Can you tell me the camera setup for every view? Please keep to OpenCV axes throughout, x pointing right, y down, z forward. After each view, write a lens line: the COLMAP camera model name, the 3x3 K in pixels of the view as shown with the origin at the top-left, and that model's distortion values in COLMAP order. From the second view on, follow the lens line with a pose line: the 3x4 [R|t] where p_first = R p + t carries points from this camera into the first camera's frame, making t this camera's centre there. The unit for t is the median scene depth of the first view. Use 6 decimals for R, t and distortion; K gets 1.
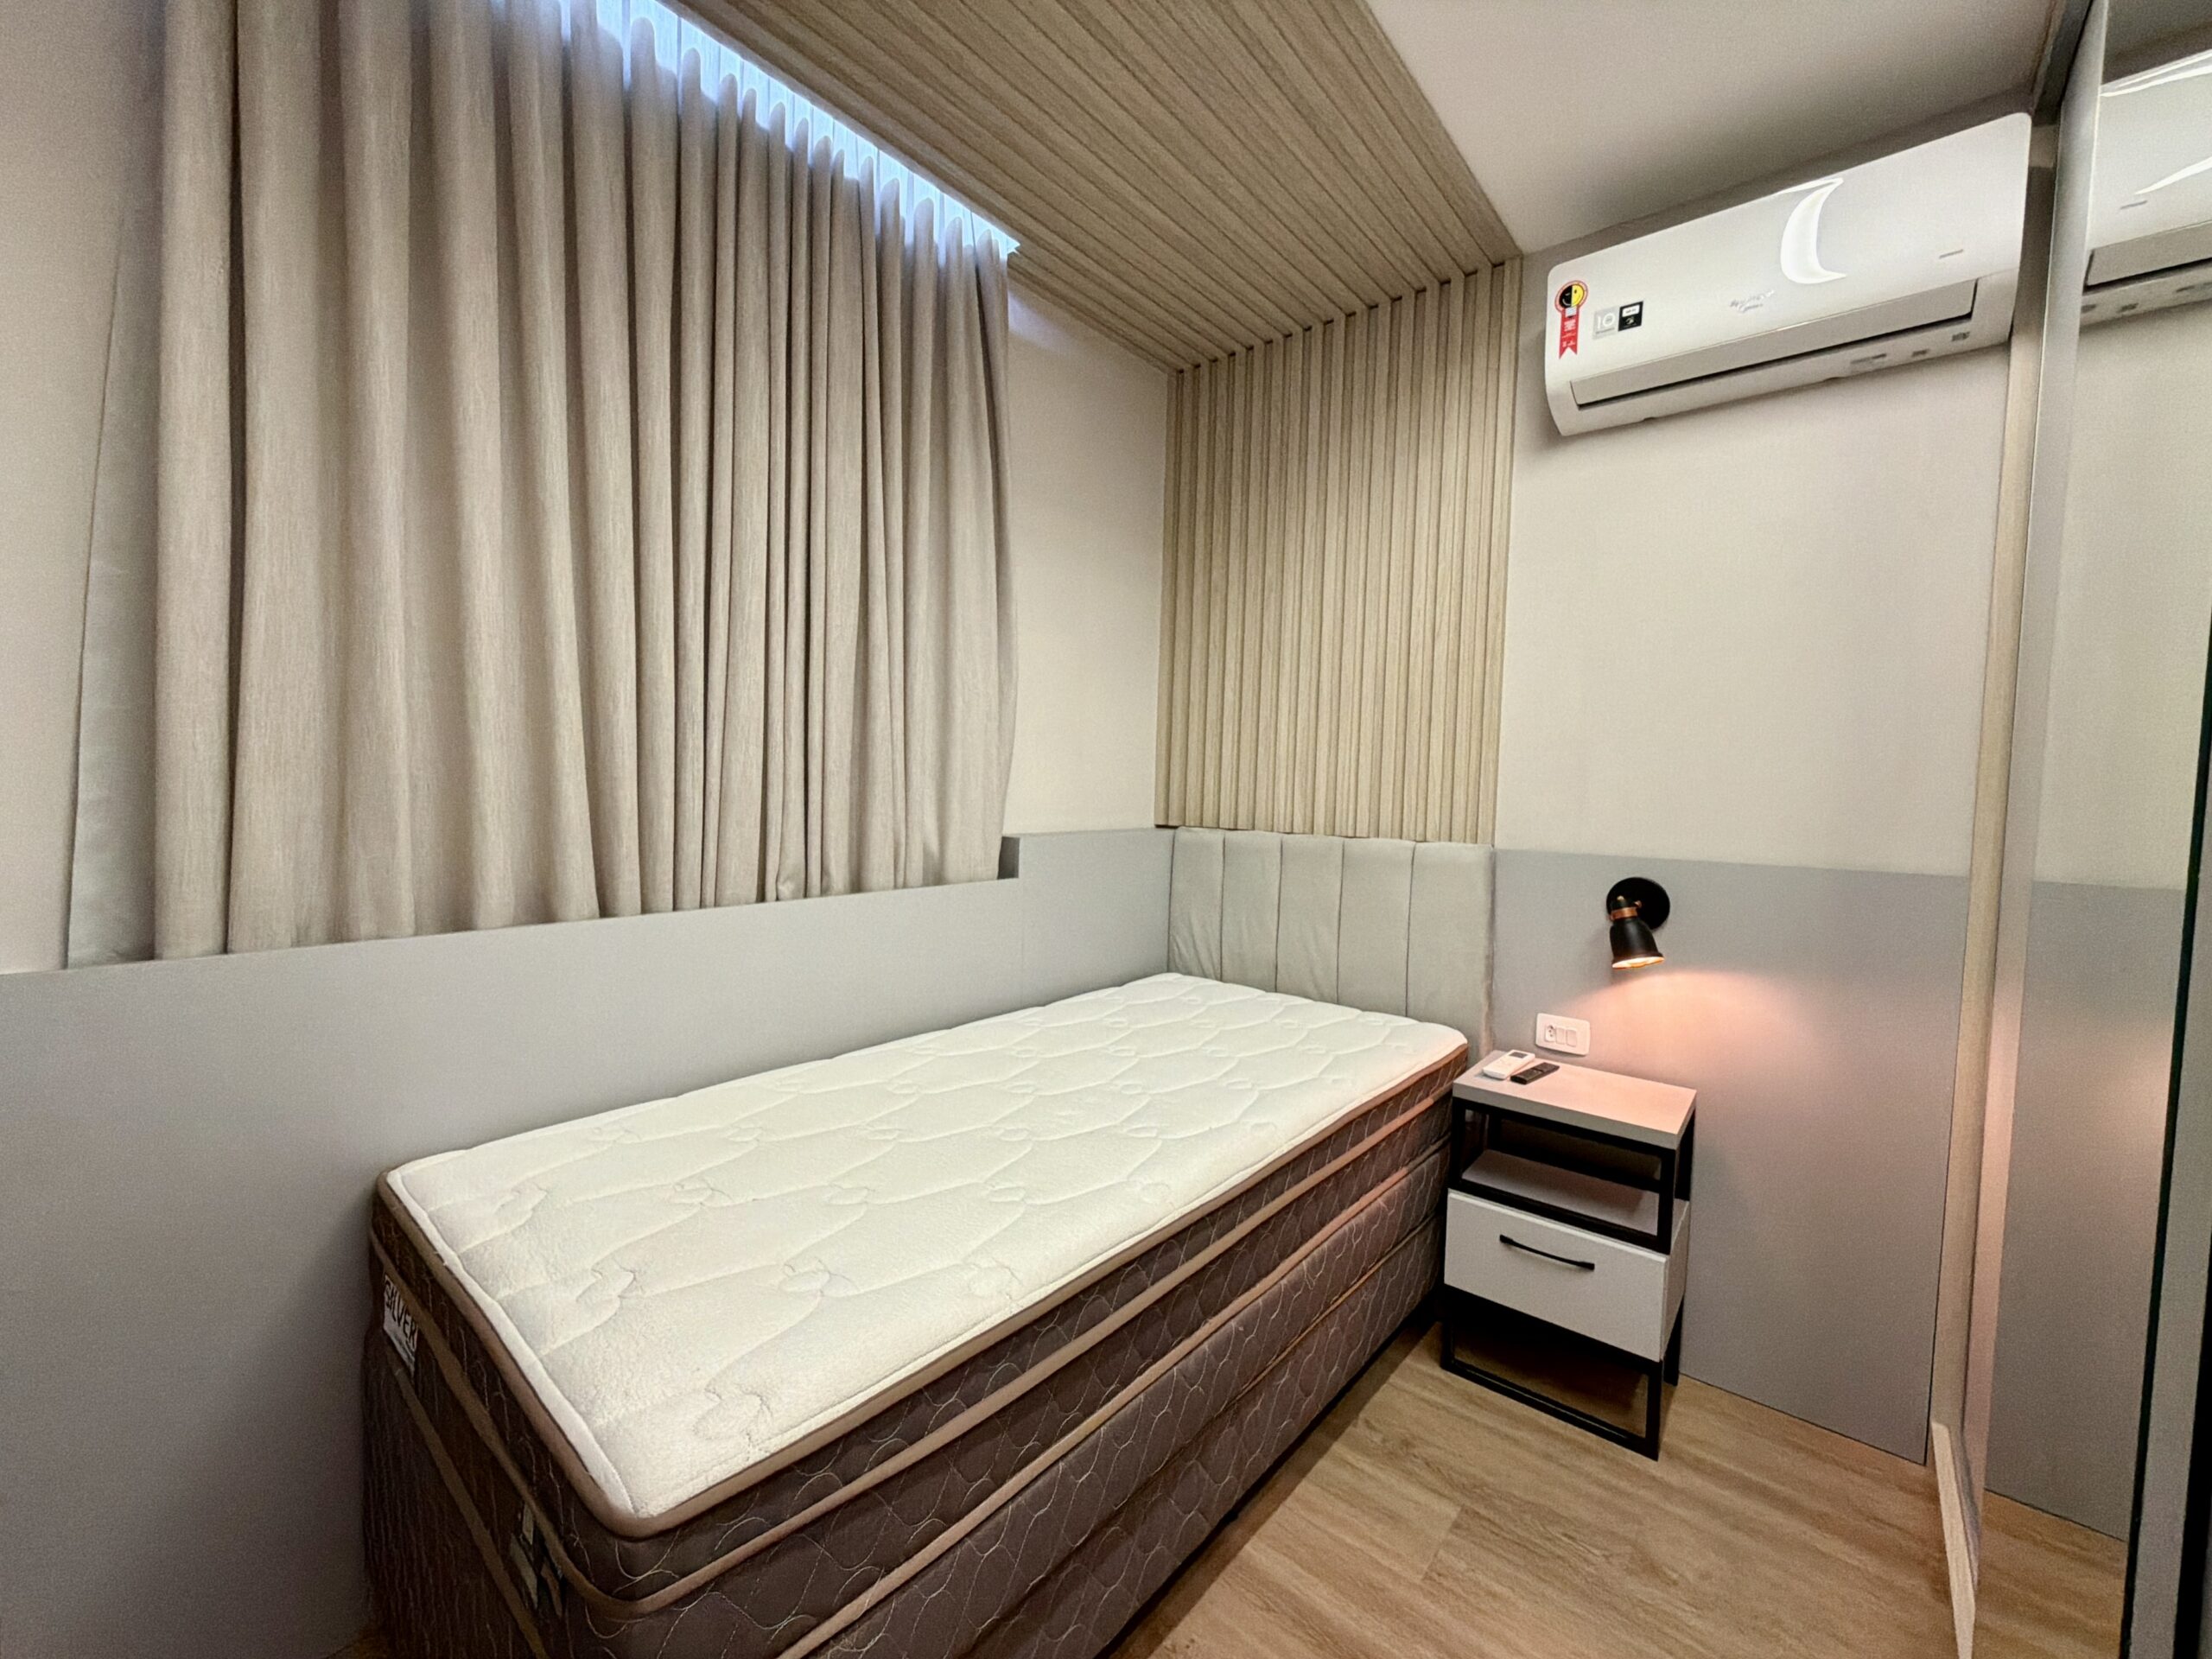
lens RADIAL K [[886.6, 0, 1100.1], [0, 886.6, 822.4], [0, 0, 1]] dist [0.004844, 0.000500]
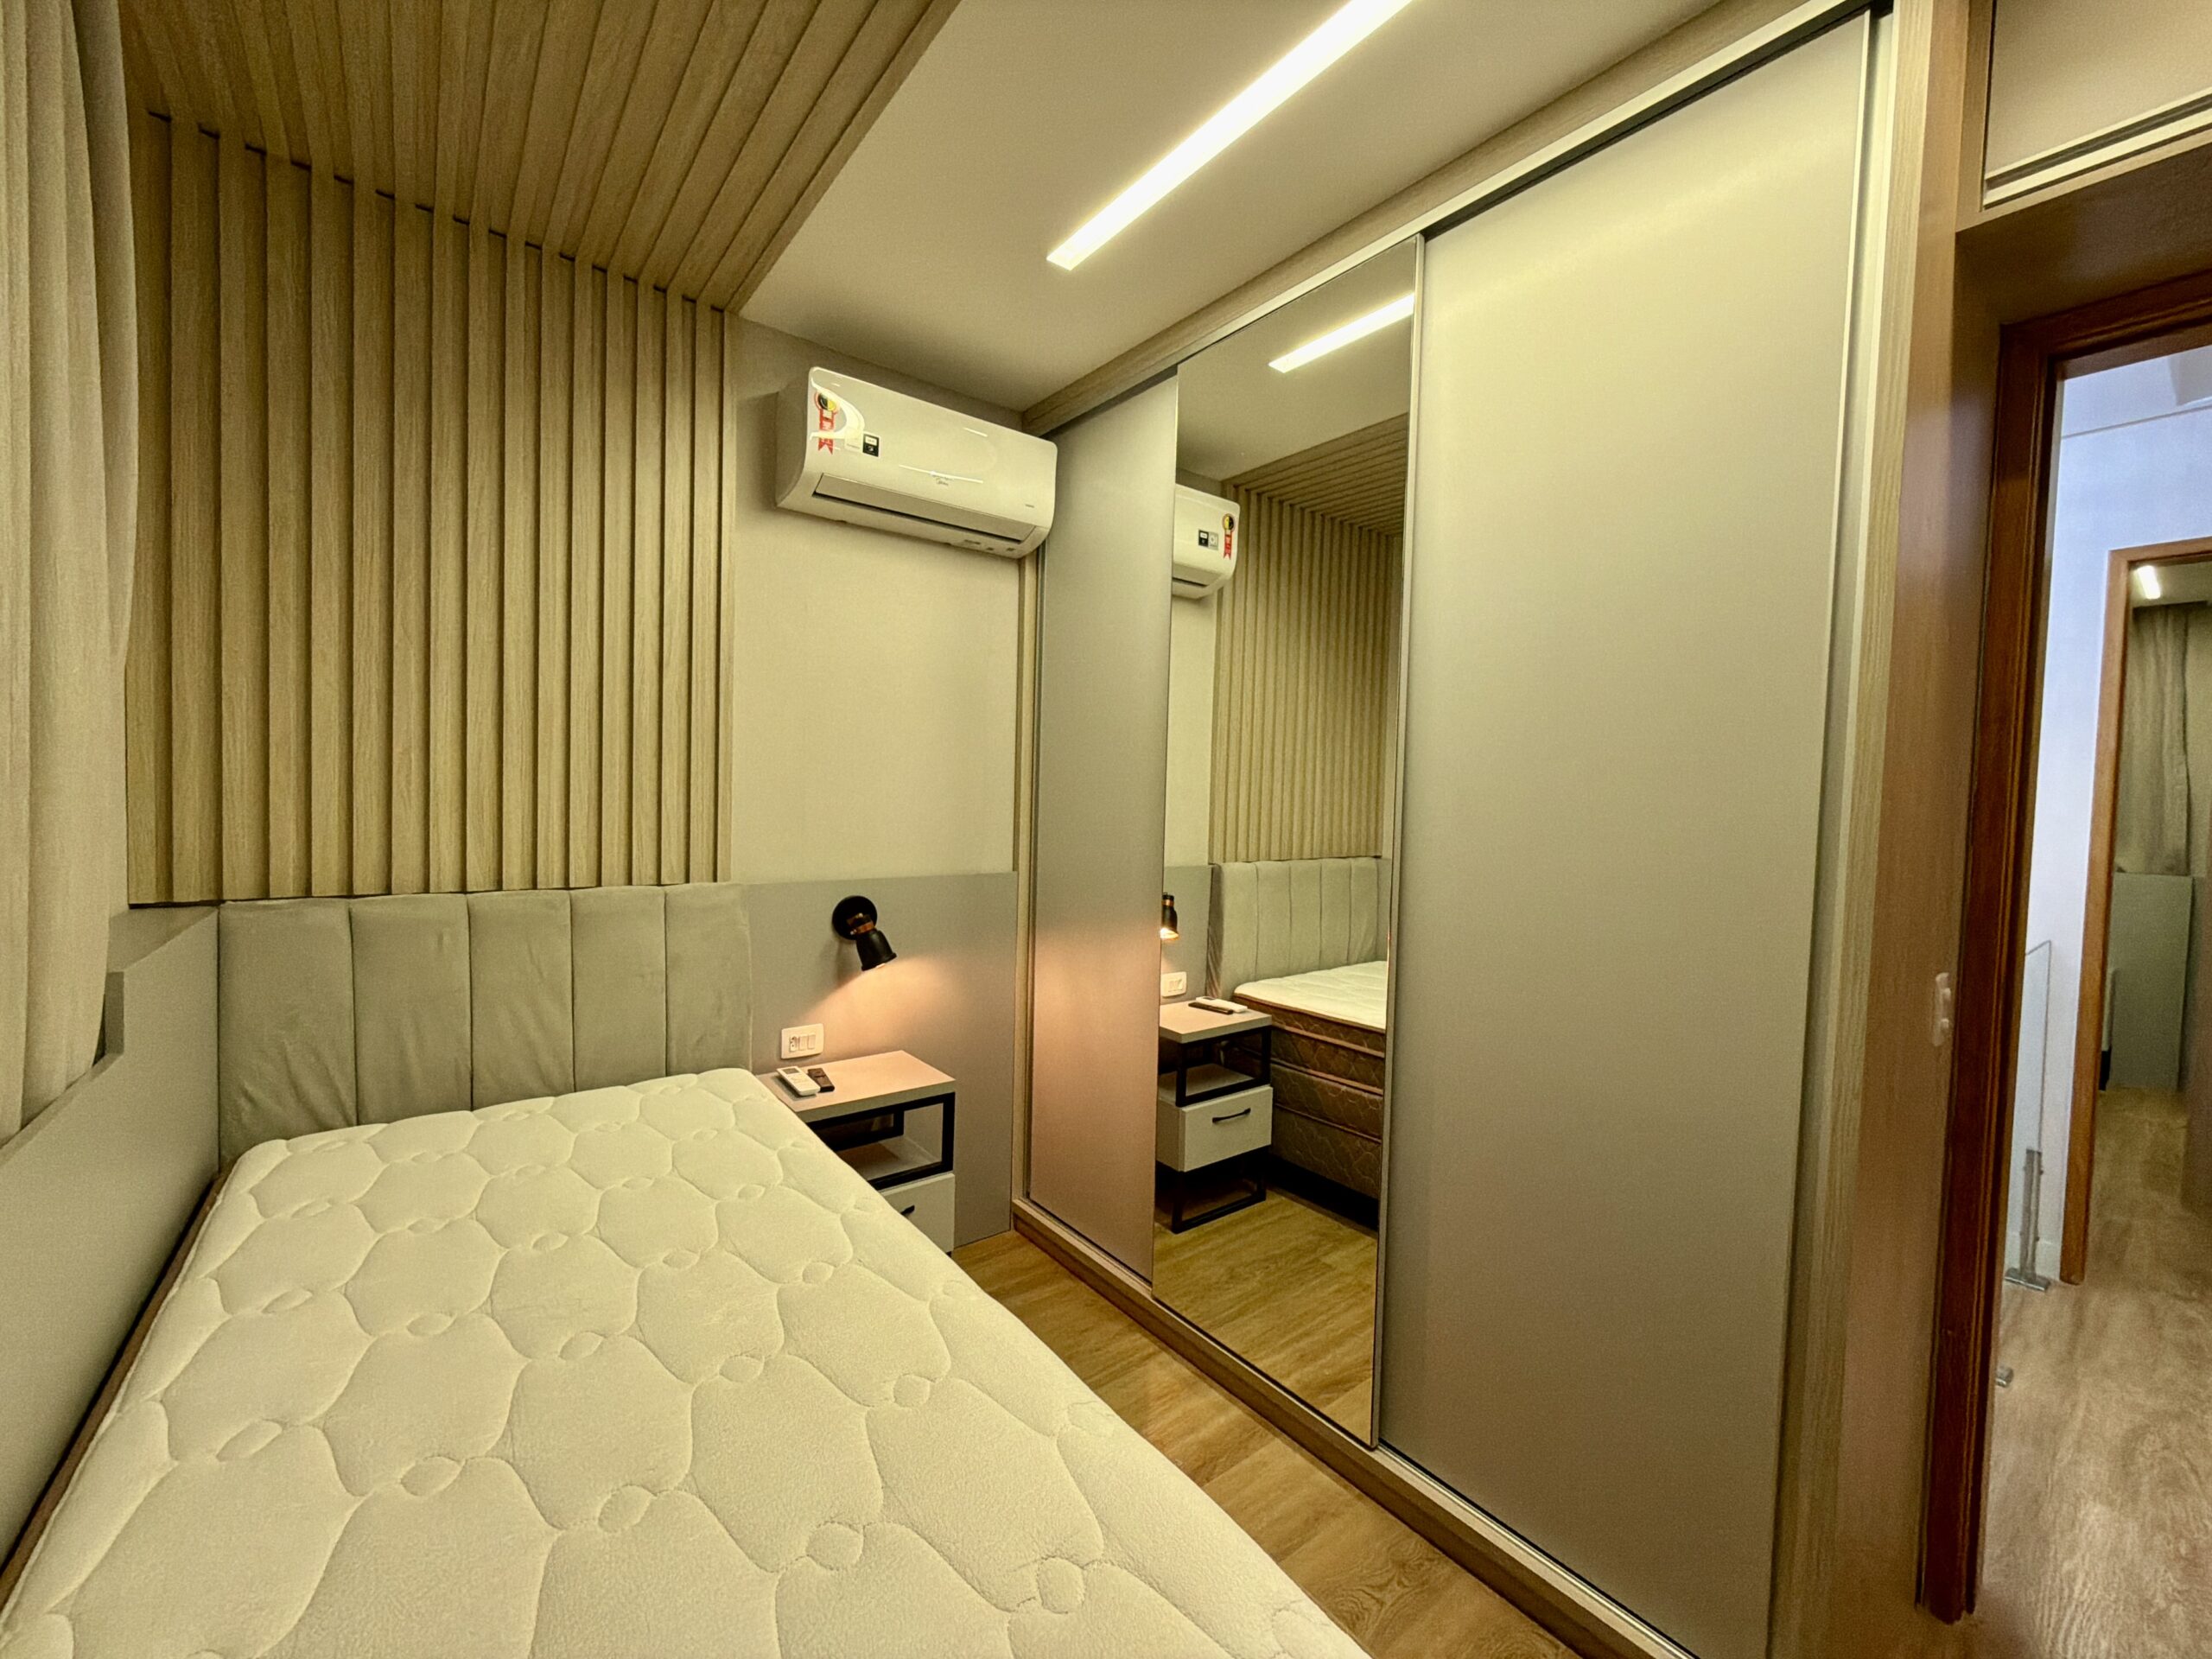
lens RADIAL K [[886.6, 0, 1104.0], [0, 886.6, 821.0], [0, 0, 1]] dist [0.004844, 0.000500]
pose [[0.210447, -0.024030, 0.977310, -0.535623], [0.050259, 0.998642, 0.013732, -0.039392], [-0.976312, 0.046229, 0.211369, 0.416690]]
